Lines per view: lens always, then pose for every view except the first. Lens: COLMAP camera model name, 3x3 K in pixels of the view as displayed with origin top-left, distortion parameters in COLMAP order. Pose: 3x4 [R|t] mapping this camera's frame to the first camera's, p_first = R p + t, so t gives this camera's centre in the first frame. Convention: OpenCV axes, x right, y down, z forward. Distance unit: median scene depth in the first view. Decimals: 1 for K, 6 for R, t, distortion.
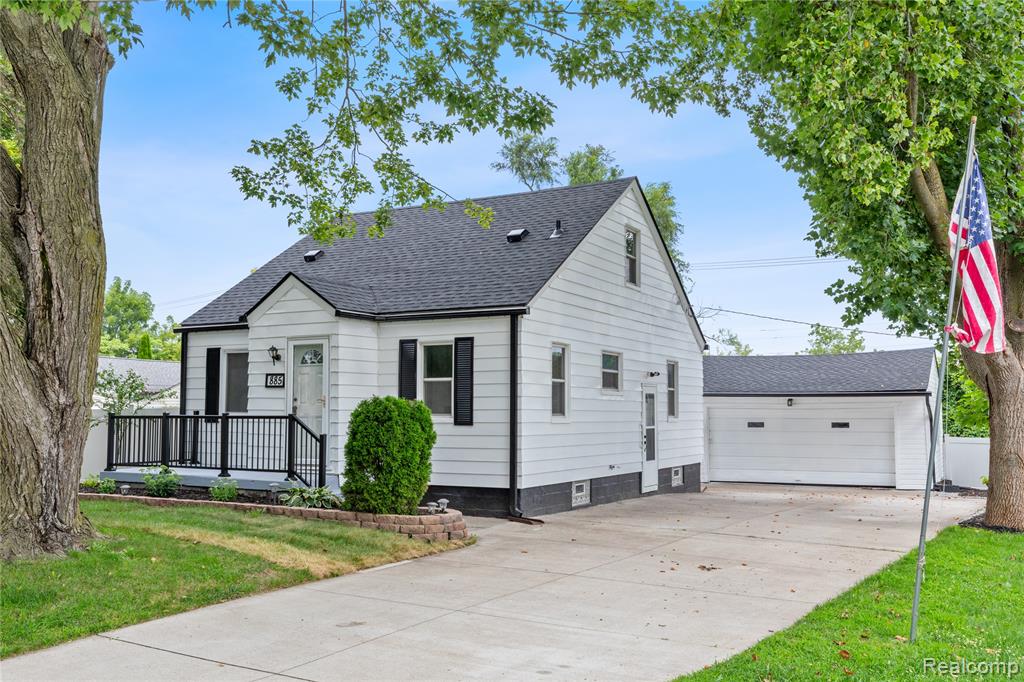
lens RADIAL K [[943.1, 0, 512.1], [0, 943.1, 340.0], [0, 0, 1]] dist [-0.001978, 0.000000]
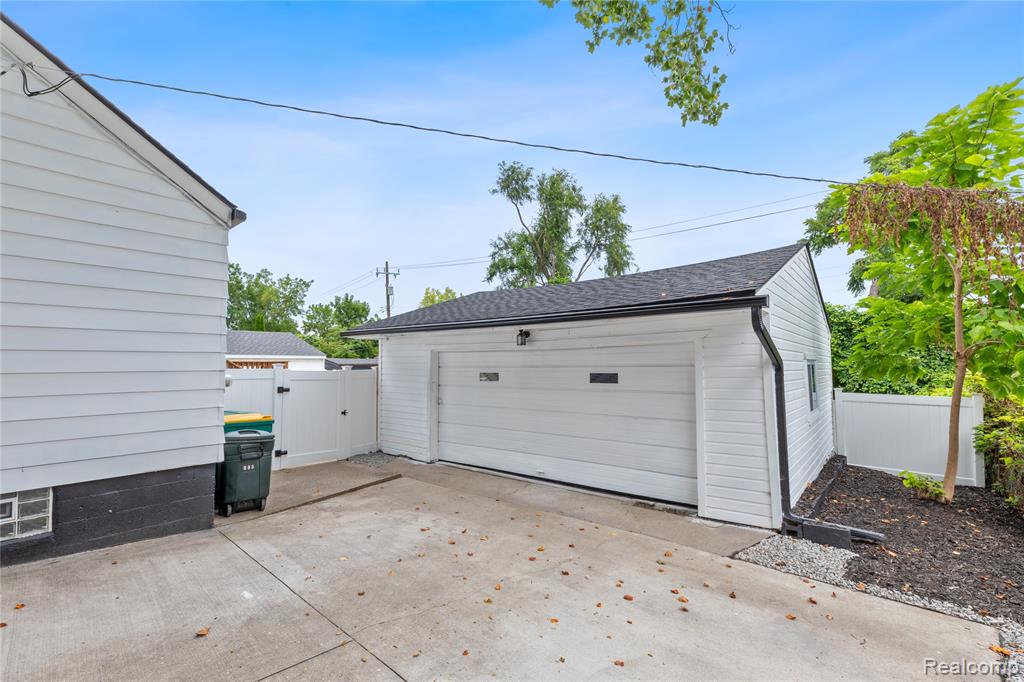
lens RADIAL K [[454.5, 0, 512.8], [0, 454.5, 344.6], [0, 0, 1]] dist [0.010786, -0.000908]
pose [[0.976060, -0.017978, -0.216756, 0.563441], [0.024542, 0.999317, 0.027627, 0.099272], [0.216111, -0.032285, 0.975835, 1.166687]]
